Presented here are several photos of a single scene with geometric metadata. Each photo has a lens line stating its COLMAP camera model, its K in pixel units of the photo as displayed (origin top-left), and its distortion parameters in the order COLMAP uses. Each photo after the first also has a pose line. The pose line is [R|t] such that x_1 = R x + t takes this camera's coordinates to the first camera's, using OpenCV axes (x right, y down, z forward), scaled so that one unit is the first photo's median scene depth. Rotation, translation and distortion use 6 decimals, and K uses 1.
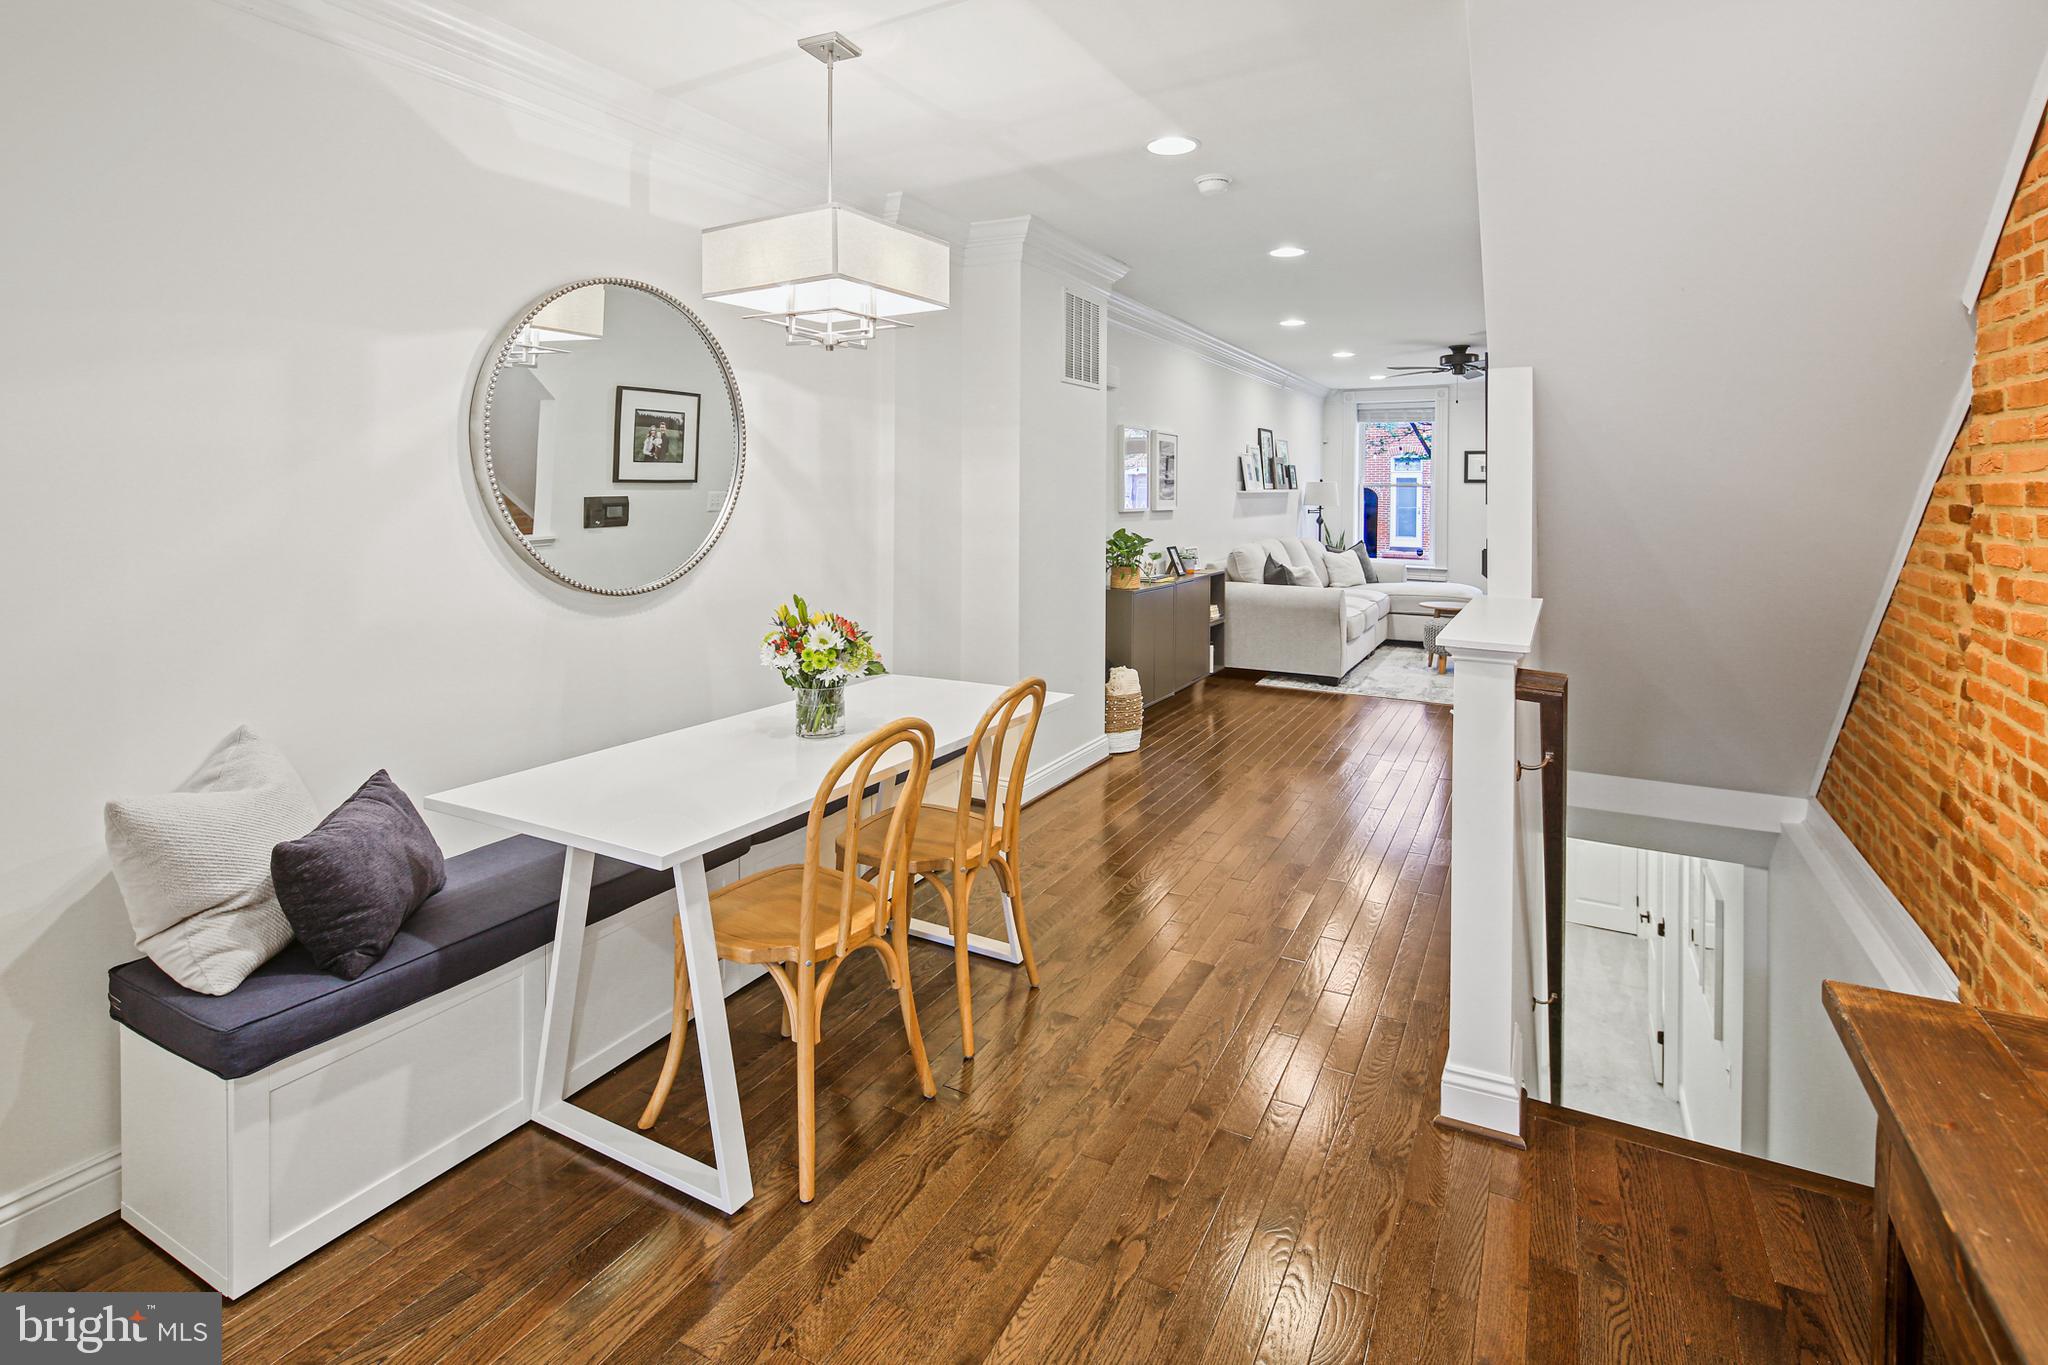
lens RADIAL K [[1004.6, 0, 1006.2], [0, 1004.6, 484.6], [0, 0, 1]] dist [-0.000389, -0.000890]
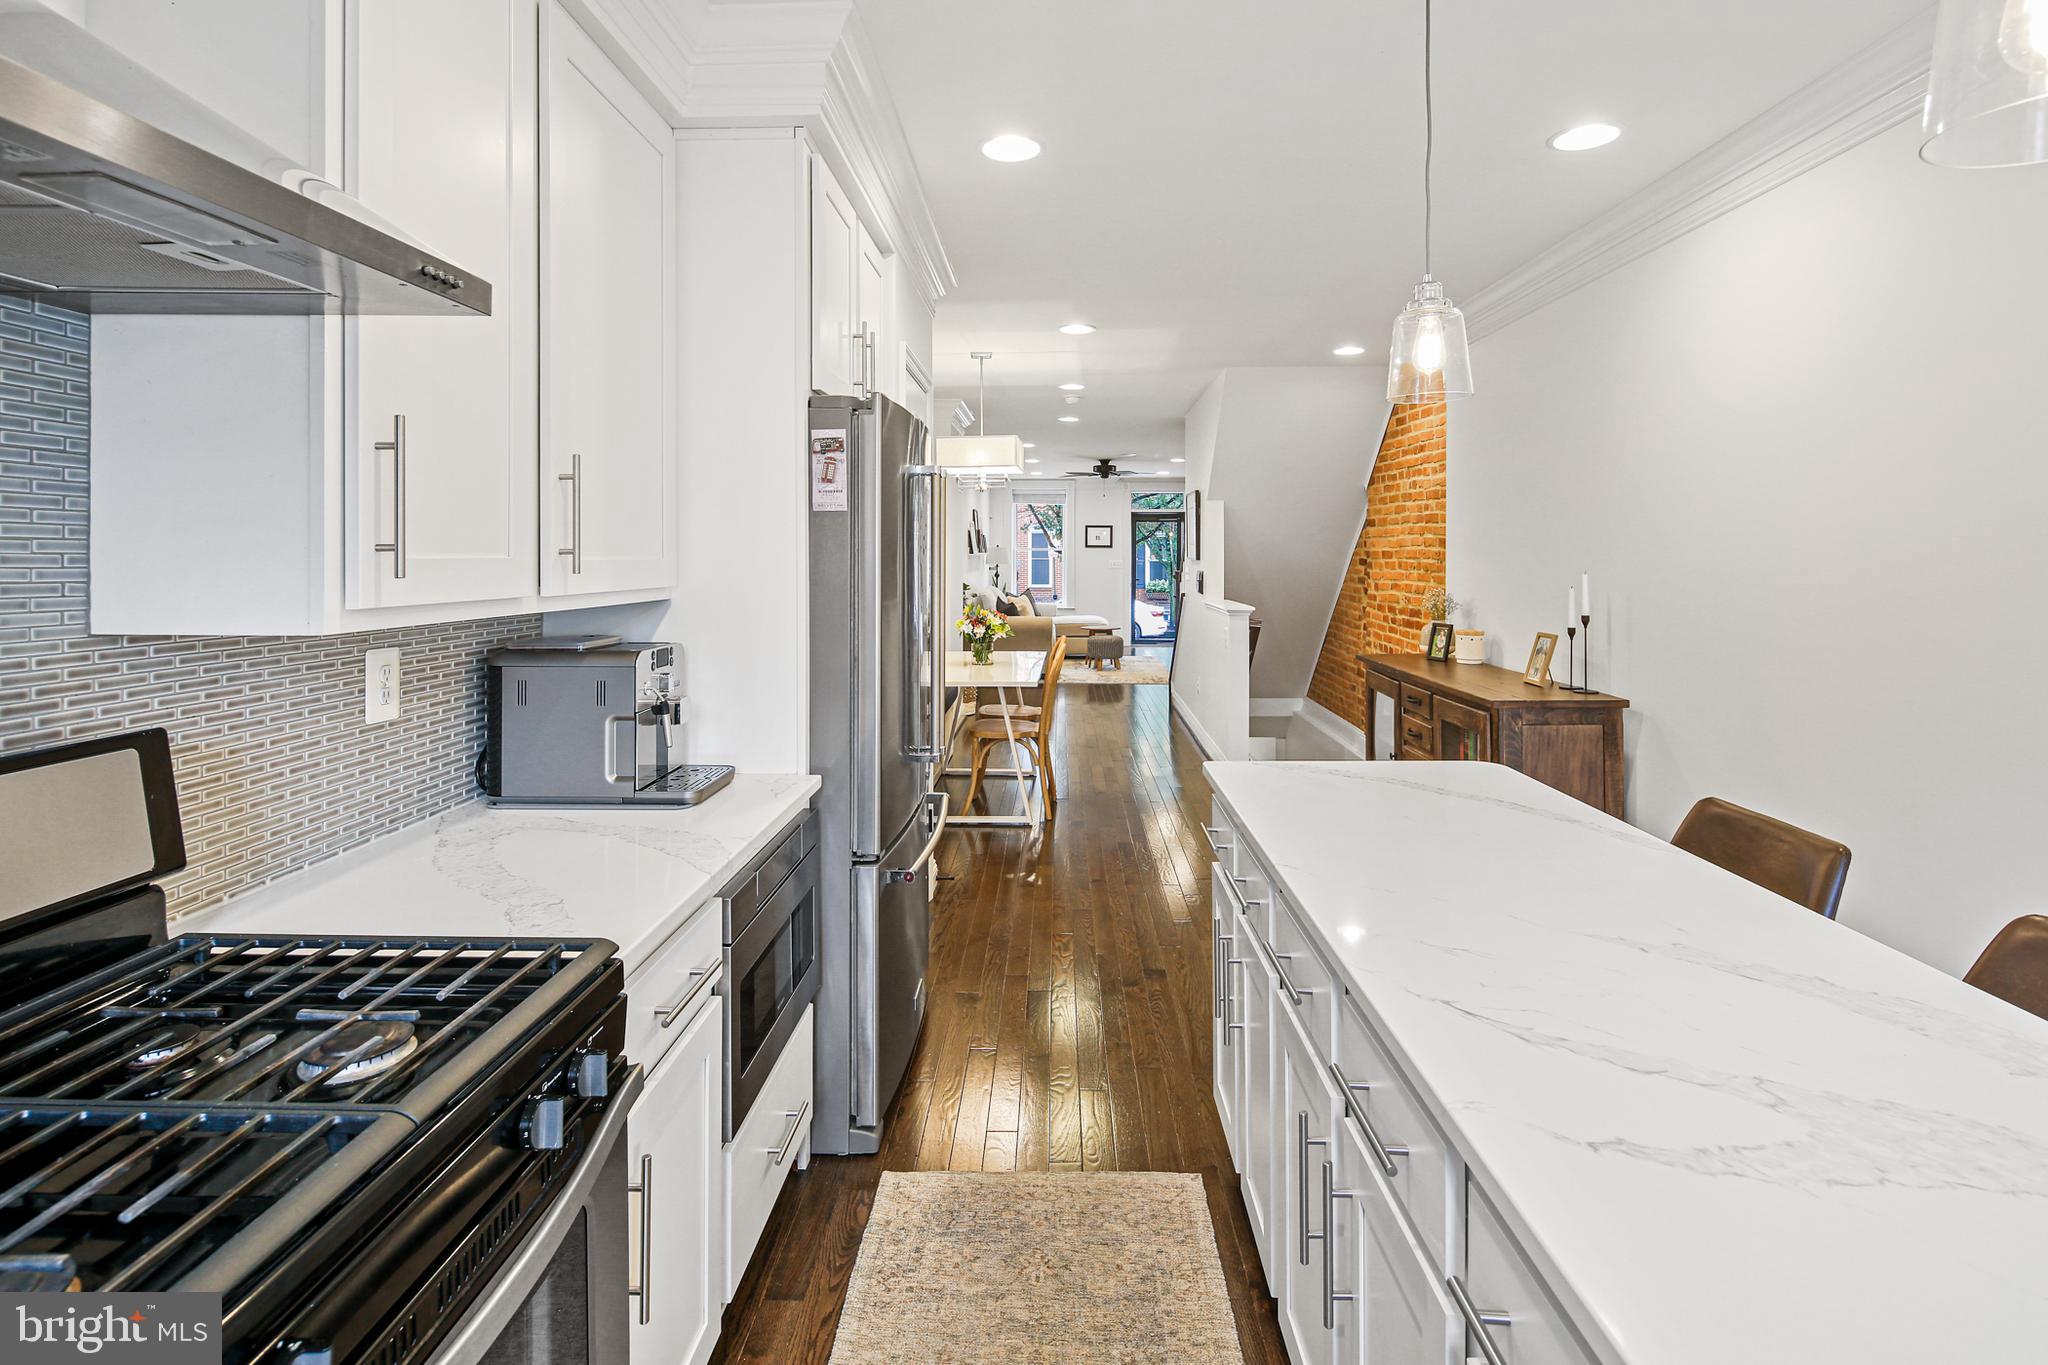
lens RADIAL K [[1004.6, 0, 1032.0], [0, 1004.6, 542.3], [0, 0, 1]] dist [-0.000389, -0.000890]
pose [[0.892147, 0.001309, 0.451744, -1.028673], [0.000948, 0.999988, -0.004769, -0.010668], [-0.451745, 0.004683, 0.892135, -0.975640]]
